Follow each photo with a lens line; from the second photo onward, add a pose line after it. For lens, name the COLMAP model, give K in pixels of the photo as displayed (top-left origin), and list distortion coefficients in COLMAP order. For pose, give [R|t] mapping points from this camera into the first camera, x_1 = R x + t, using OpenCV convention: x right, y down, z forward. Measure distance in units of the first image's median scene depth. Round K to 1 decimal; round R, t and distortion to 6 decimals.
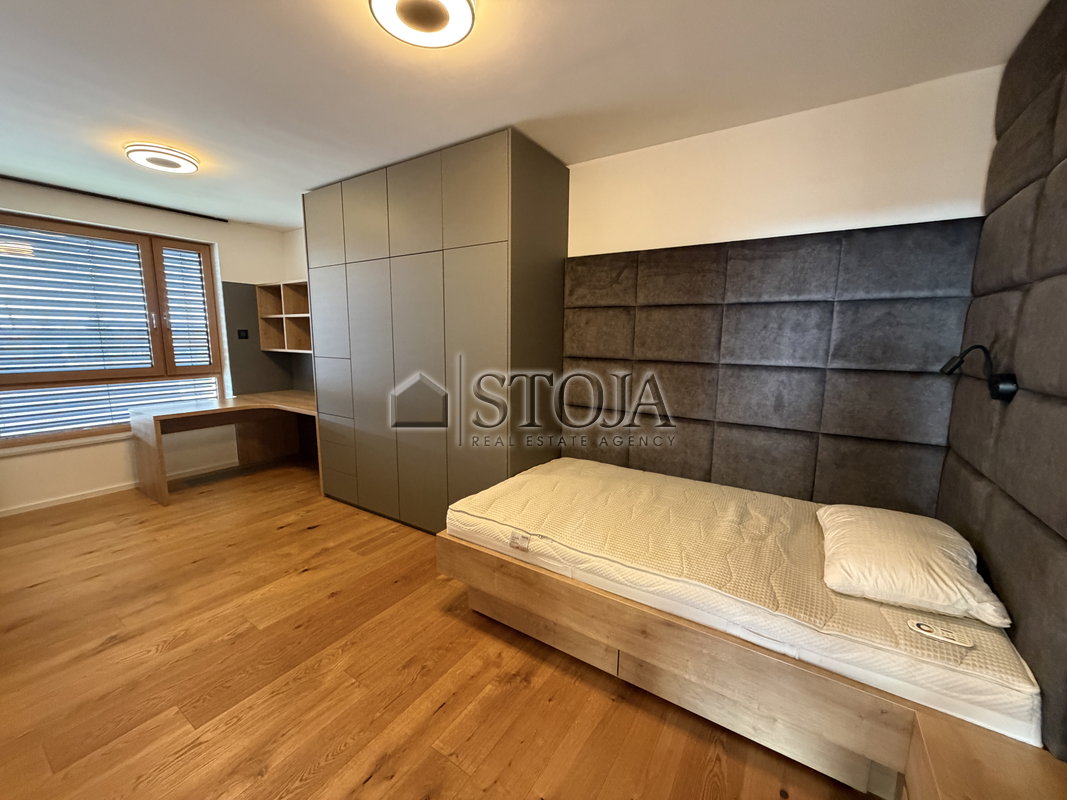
lens RADIAL K [[424.5, 0, 528.6], [0, 424.5, 398.8], [0, 0, 1]] dist [-0.001550, 0.000331]
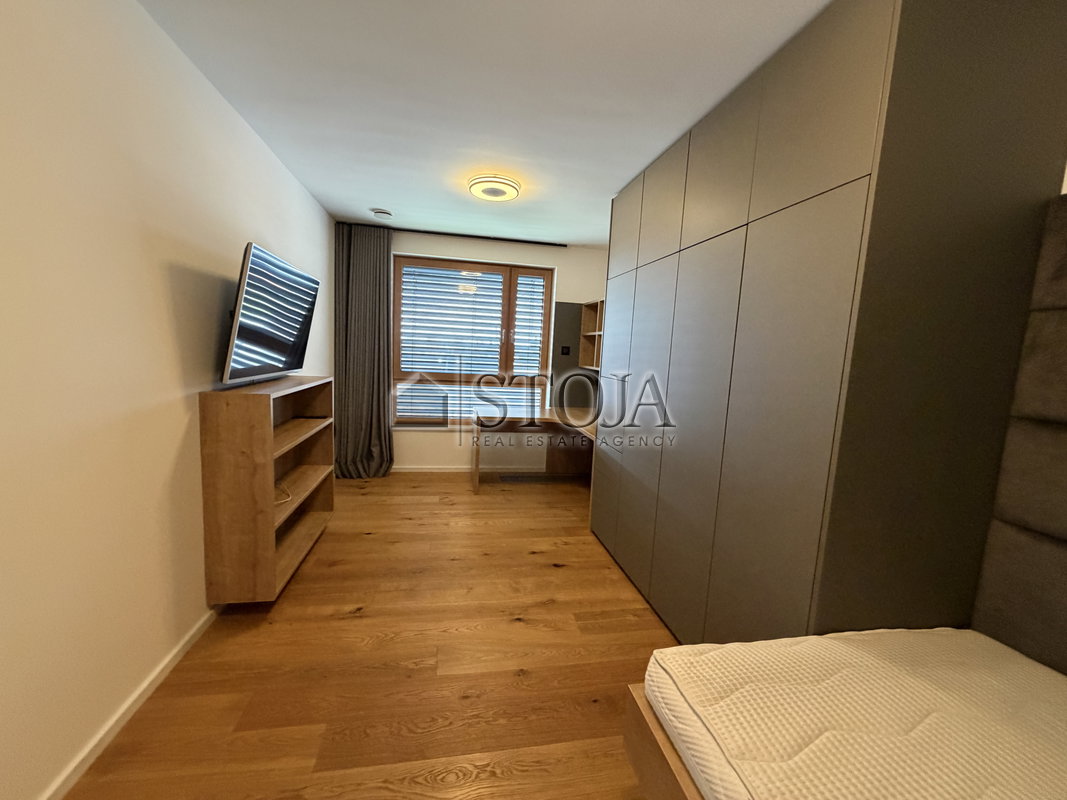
lens RADIAL K [[424.5, 0, 528.6], [0, 424.5, 398.8], [0, 0, 1]] dist [-0.001550, 0.000331]
pose [[0.692725, 0.111580, -0.712518, 0.040612], [-0.151079, 0.988490, 0.007914, -0.037953], [0.705200, 0.102164, 0.701609, 0.277420]]
